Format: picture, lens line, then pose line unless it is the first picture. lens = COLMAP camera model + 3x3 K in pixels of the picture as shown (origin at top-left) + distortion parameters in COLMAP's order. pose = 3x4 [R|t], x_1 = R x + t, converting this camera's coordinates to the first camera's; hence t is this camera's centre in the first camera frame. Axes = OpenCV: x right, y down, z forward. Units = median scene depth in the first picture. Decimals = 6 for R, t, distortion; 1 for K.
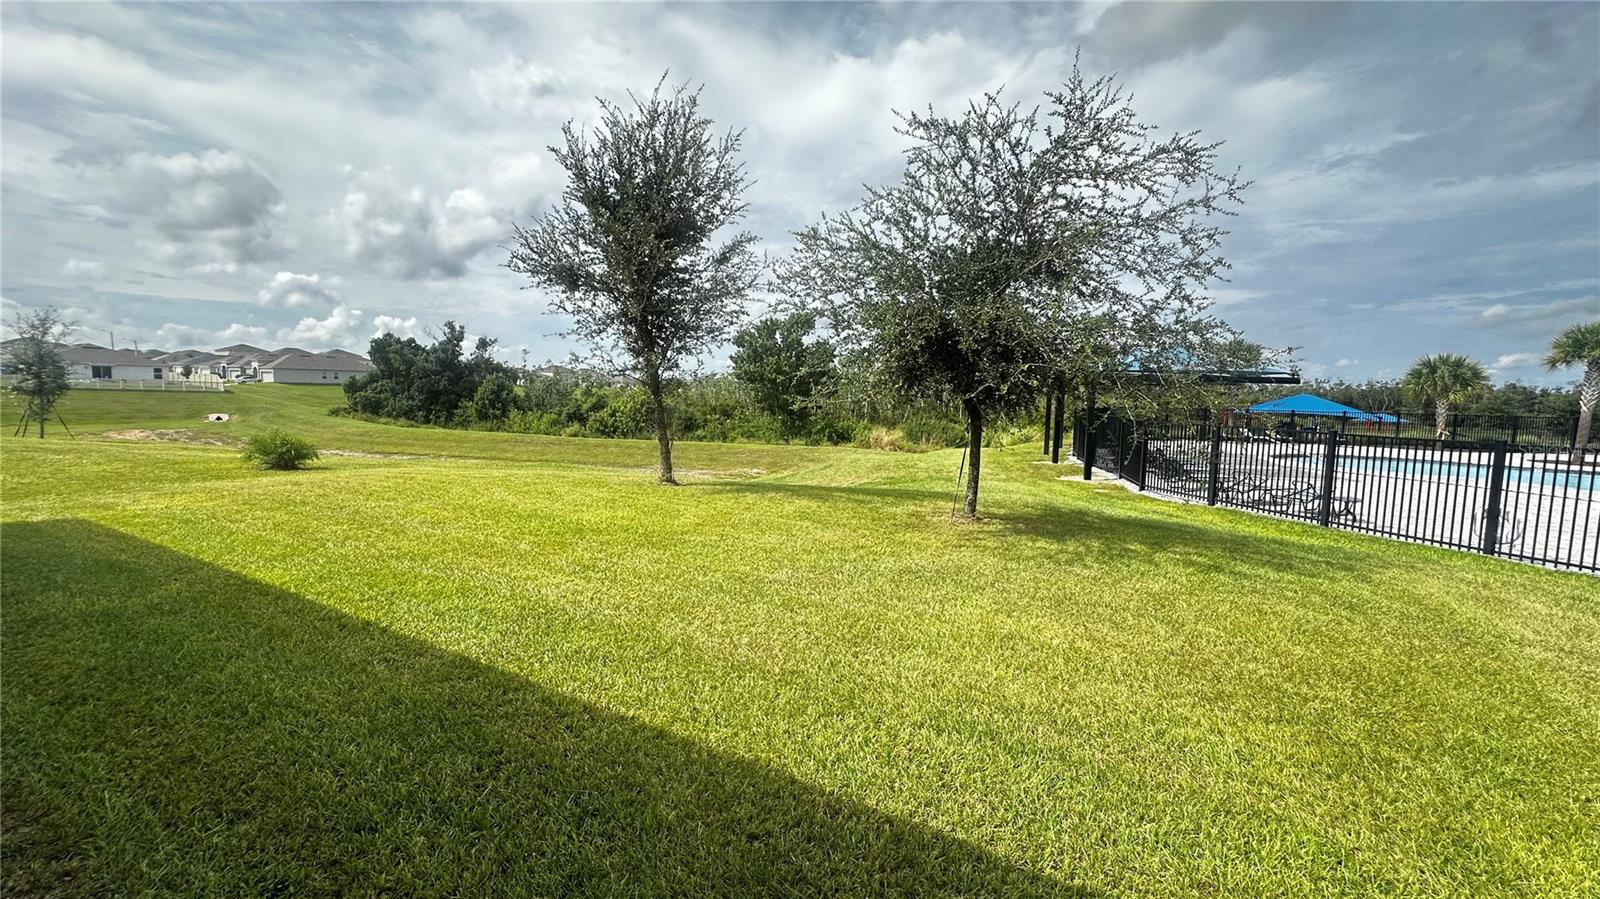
lens RADIAL K [[642.9, 0, 800.6], [0, 642.9, 444.2], [0, 0, 1]] dist [-0.004829, 0.001050]
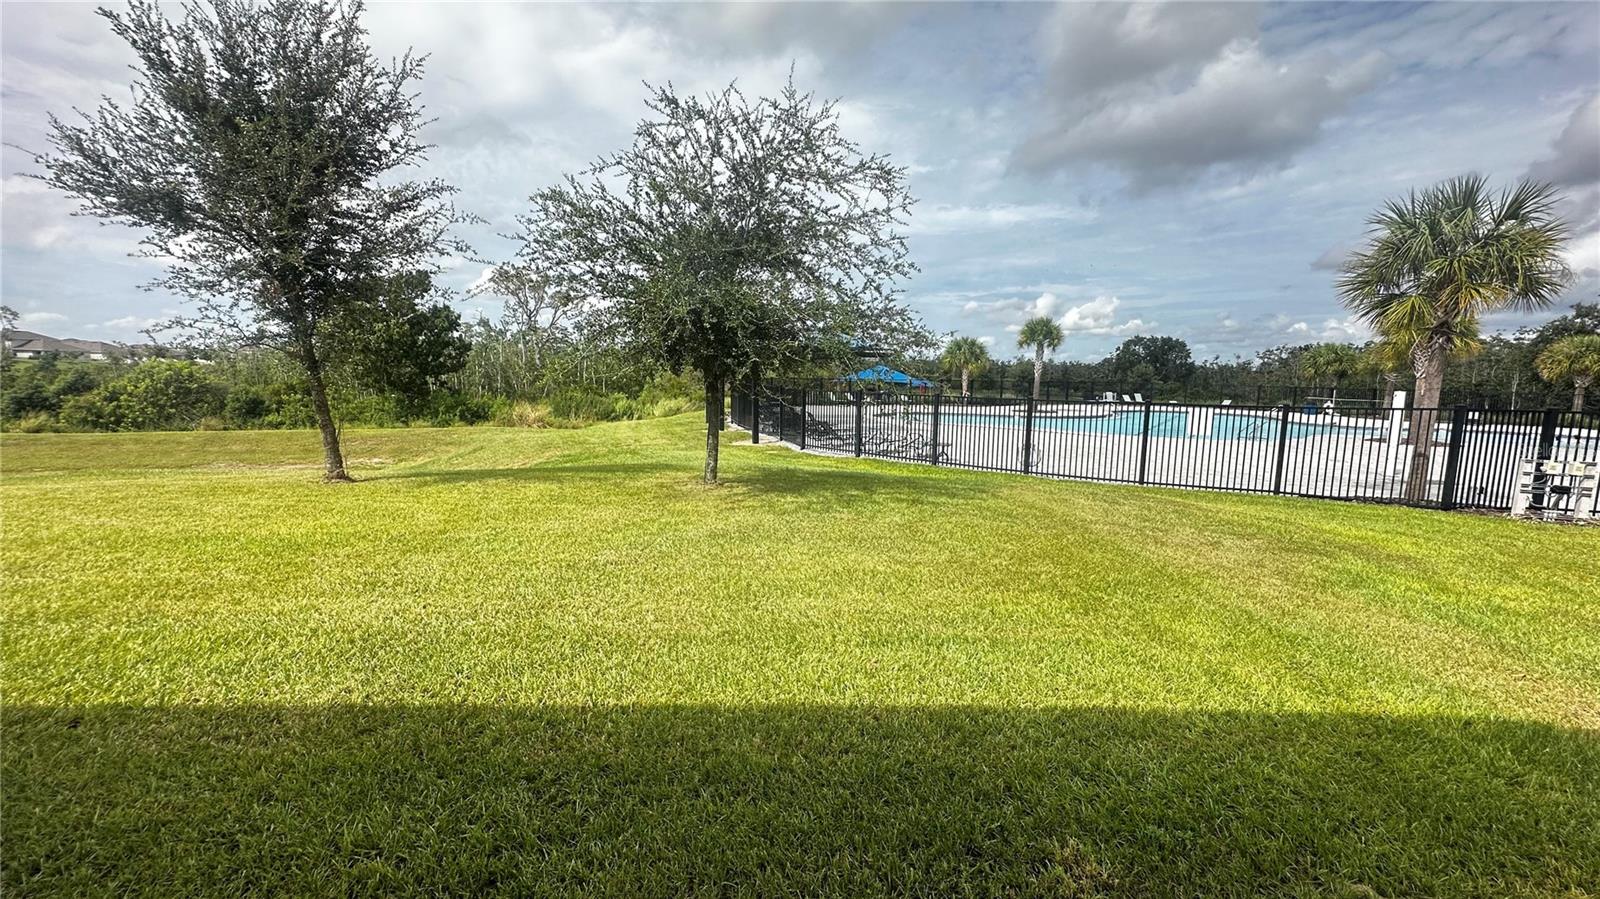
lens RADIAL K [[642.9, 0, 800.6], [0, 642.9, 444.2], [0, 0, 1]] dist [-0.004829, 0.001050]
pose [[0.847282, -0.067342, 0.526857, -0.167219], [0.044915, 0.997461, 0.055262, -0.003754], [-0.529241, -0.023159, 0.848155, 0.013945]]
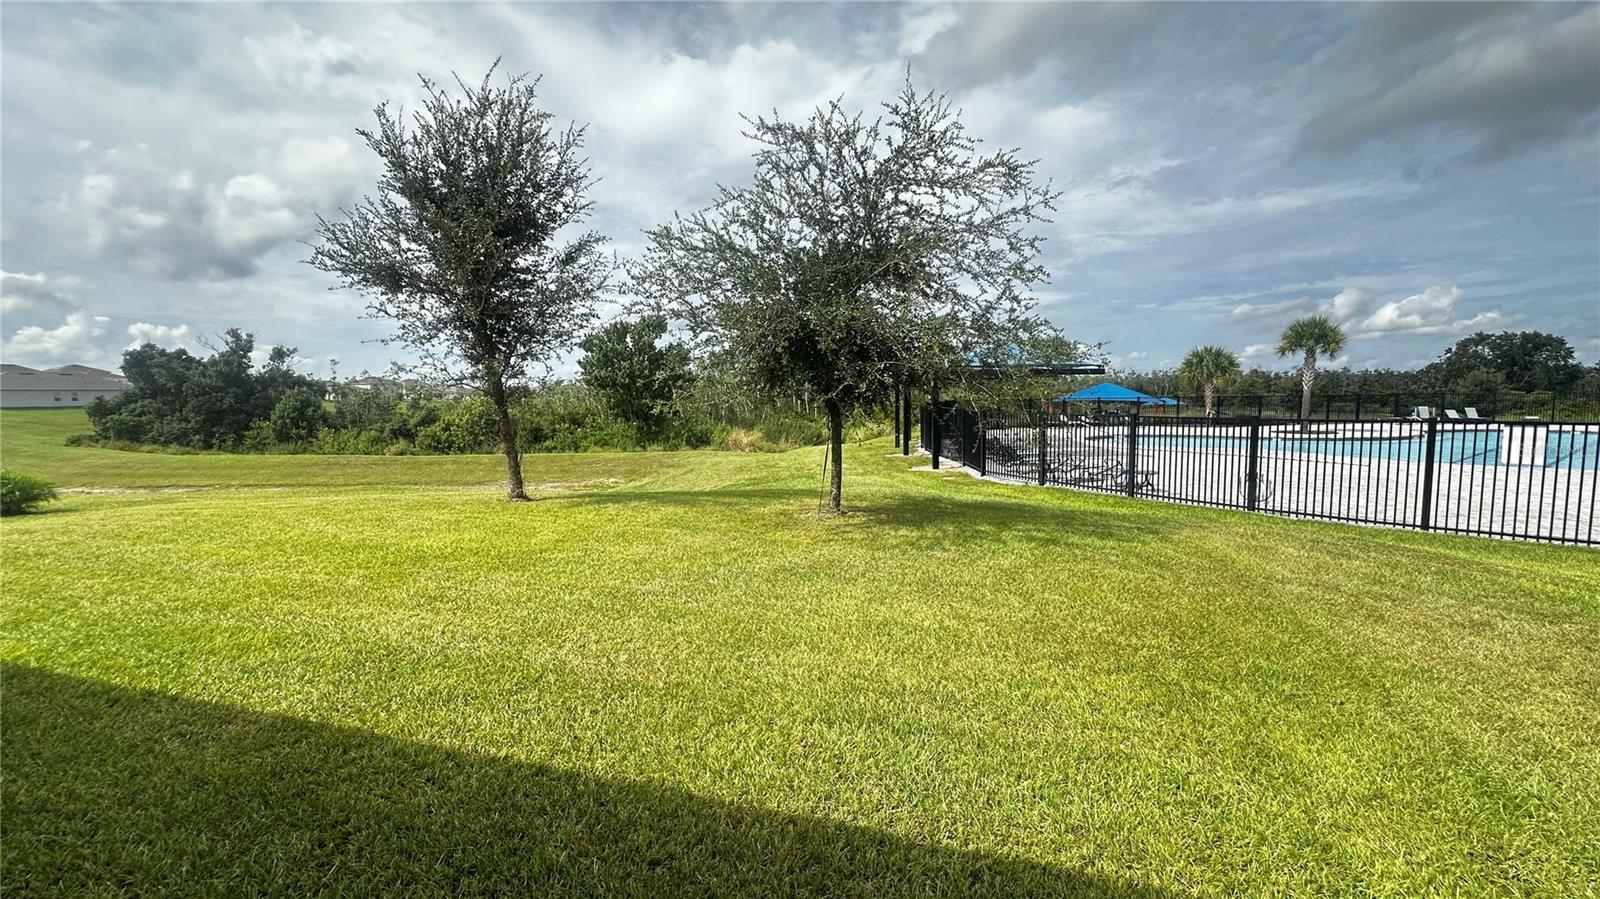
lens RADIAL K [[642.9, 0, 800.6], [0, 642.9, 444.2], [0, 0, 1]] dist [-0.004829, 0.001050]
pose [[0.974776, -0.050989, 0.217281, -0.008848], [0.051747, 0.998658, 0.002205, 0.000254], [-0.217102, 0.009094, 0.976107, 0.004529]]
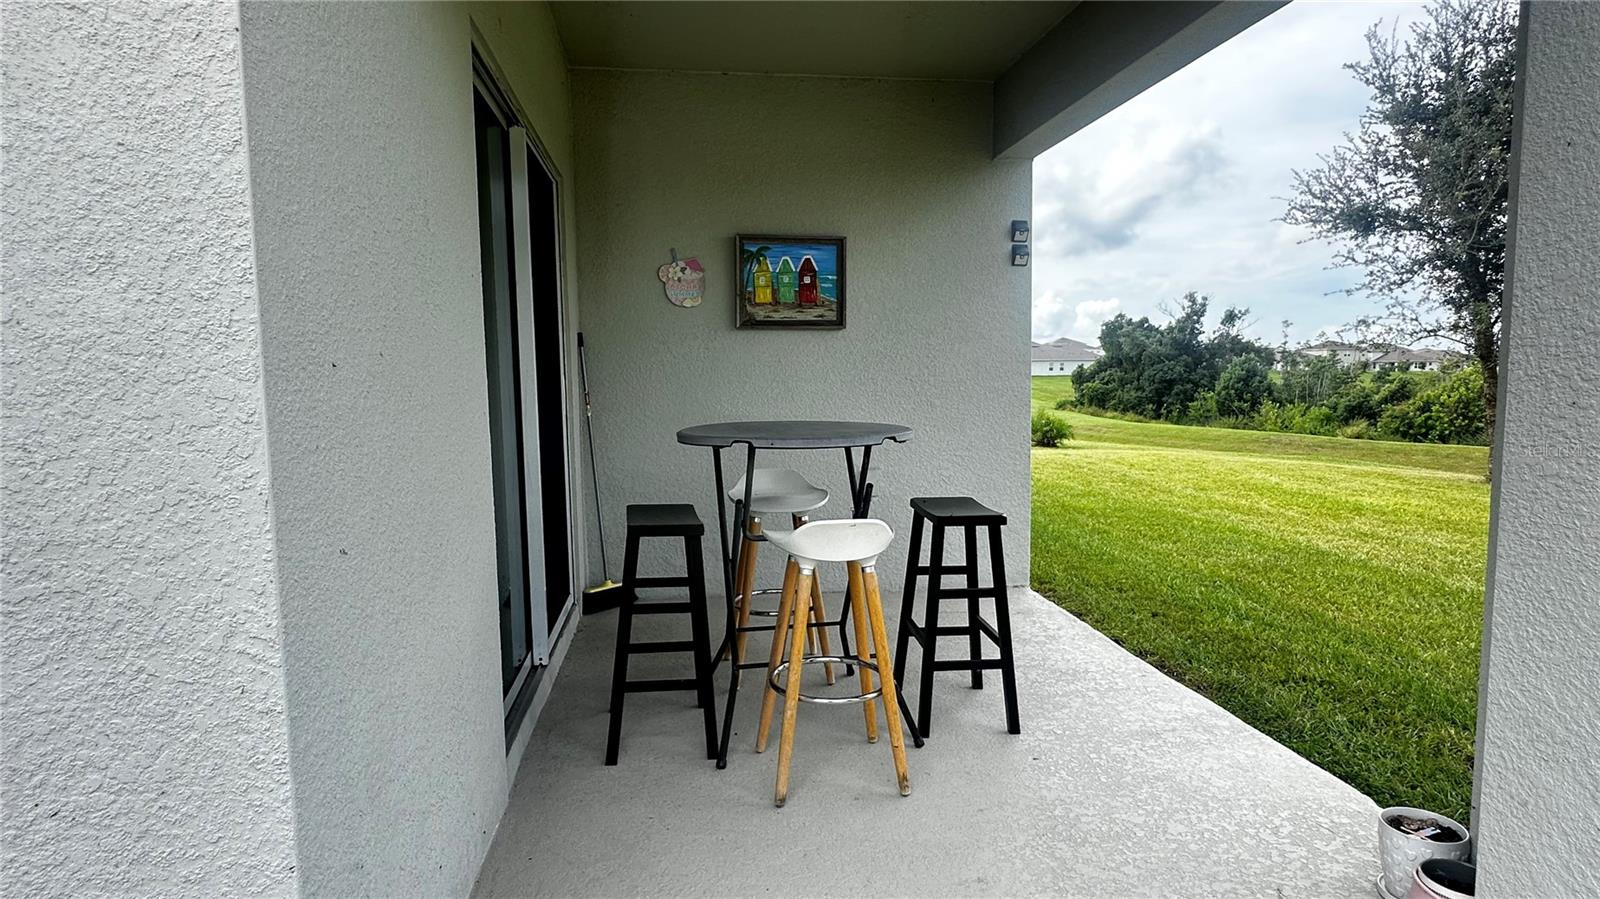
lens RADIAL K [[842.2, 0, 800.0], [0, 842.2, 449.5], [0, 0, 1]] dist [0.001411, 0.000399]
pose [[0.603485, 0.042744, -0.796228, 0.082386], [-0.043828, 0.998831, 0.020402, 0.045128], [0.796169, 0.022585, 0.604653, -0.232262]]
